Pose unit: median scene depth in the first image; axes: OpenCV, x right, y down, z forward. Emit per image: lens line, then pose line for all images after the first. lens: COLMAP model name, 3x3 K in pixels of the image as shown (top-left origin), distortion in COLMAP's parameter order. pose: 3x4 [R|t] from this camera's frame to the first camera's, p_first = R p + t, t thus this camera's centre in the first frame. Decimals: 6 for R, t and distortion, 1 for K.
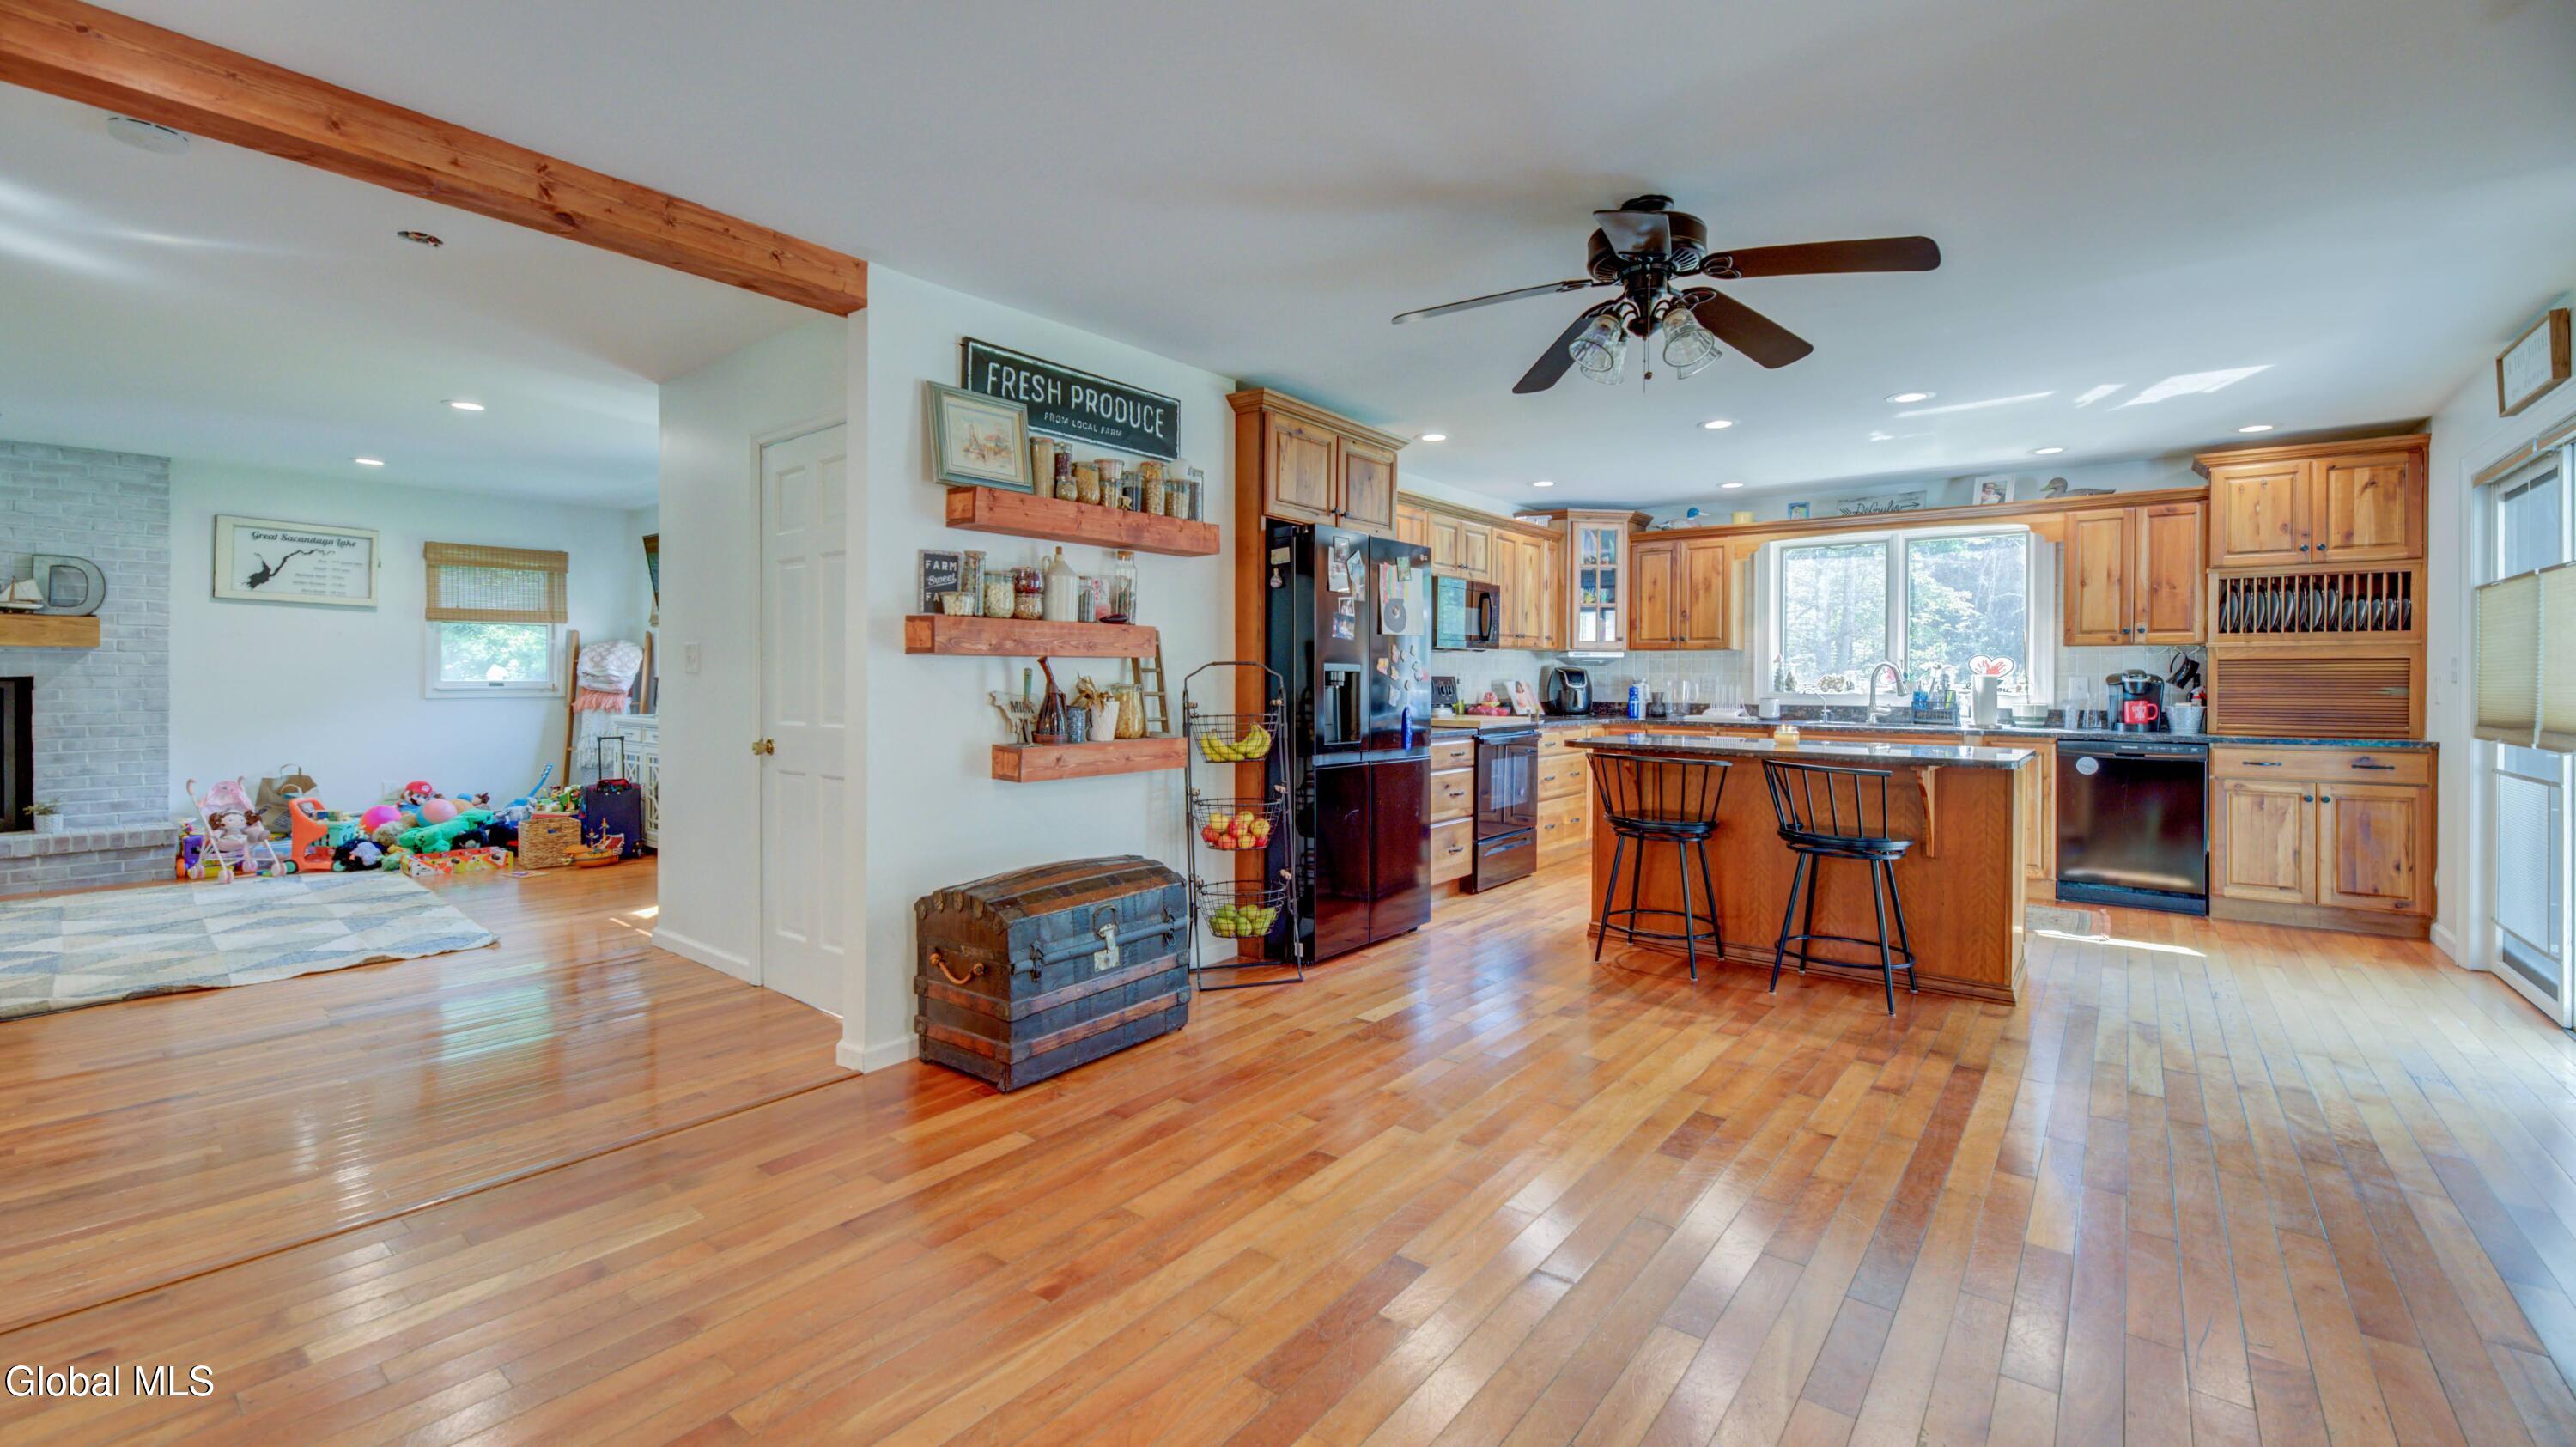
lens RADIAL K [[1038.6, 0, 1298.1], [0, 1038.6, 684.9], [0, 0, 1]] dist [-0.015225, -0.000002]
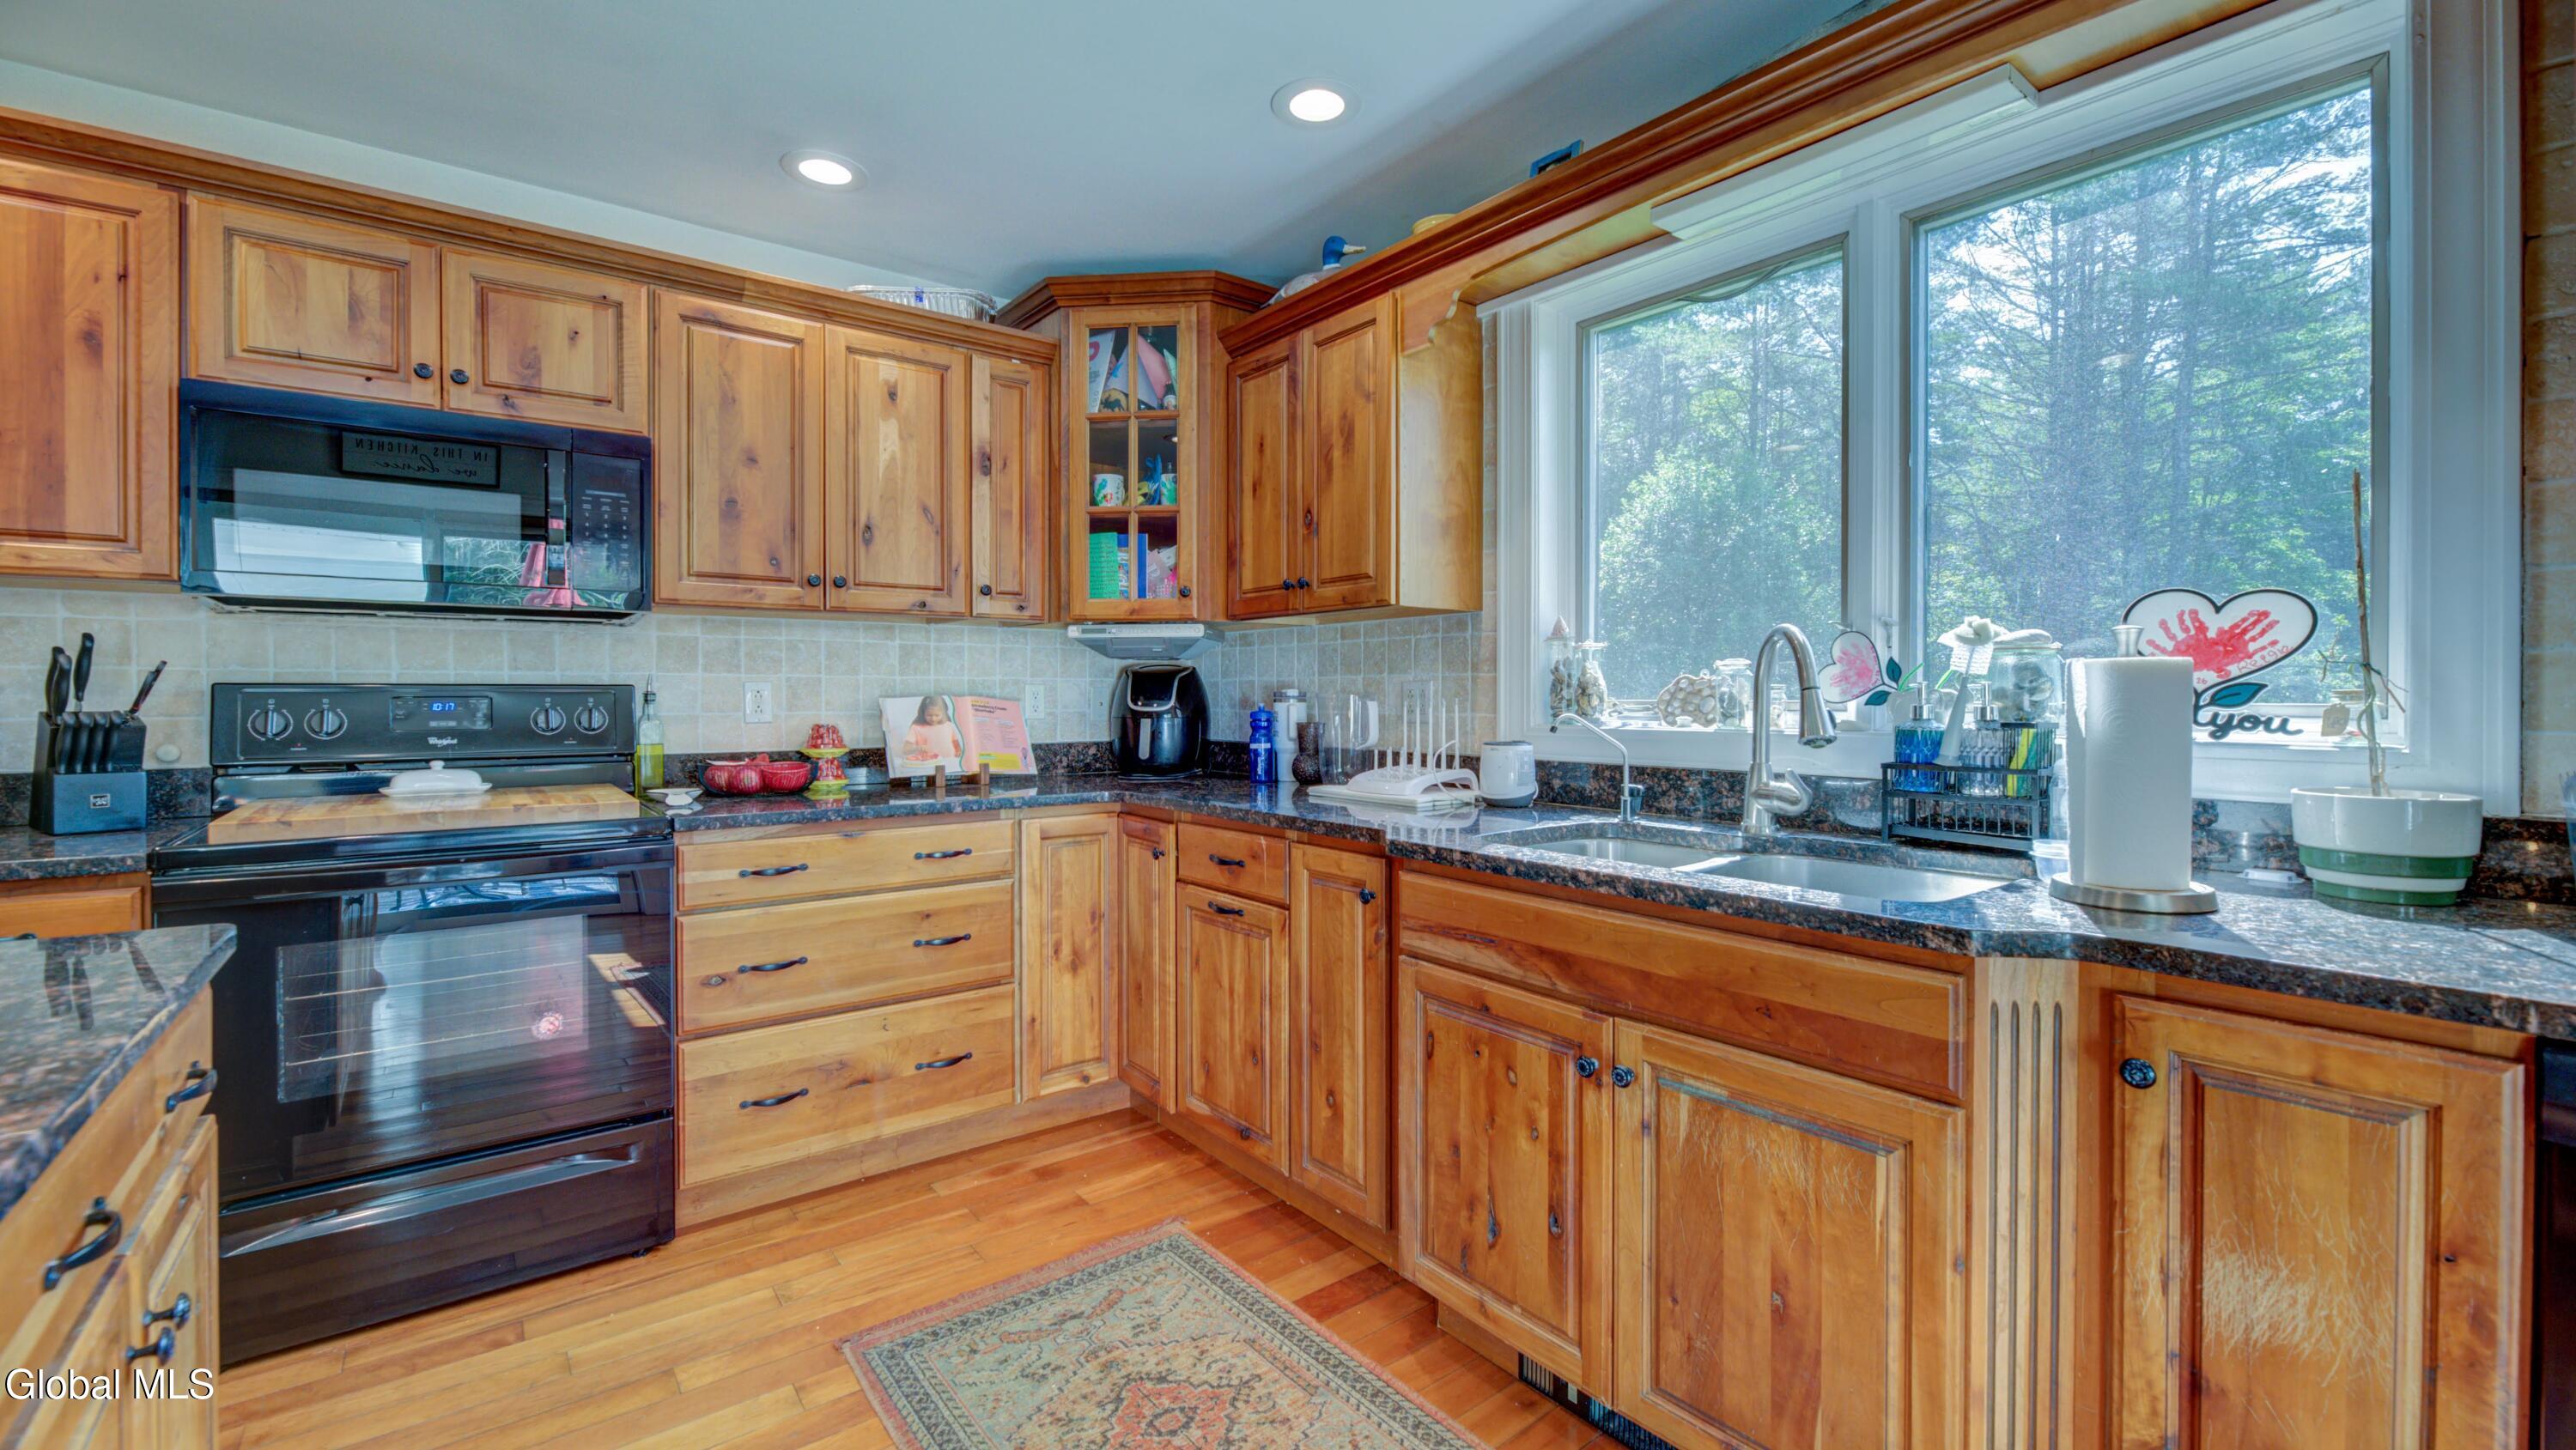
lens RADIAL K [[1072.1, 0, 1281.9], [0, 1072.1, 709.5], [0, 0, 1]] dist [-0.002426, -0.000456]
pose [[0.971863, -0.001814, -0.235538, 0.503966], [0.003238, 0.999979, 0.005661, -0.000684], [0.235523, -0.006265, 0.971849, 0.680100]]
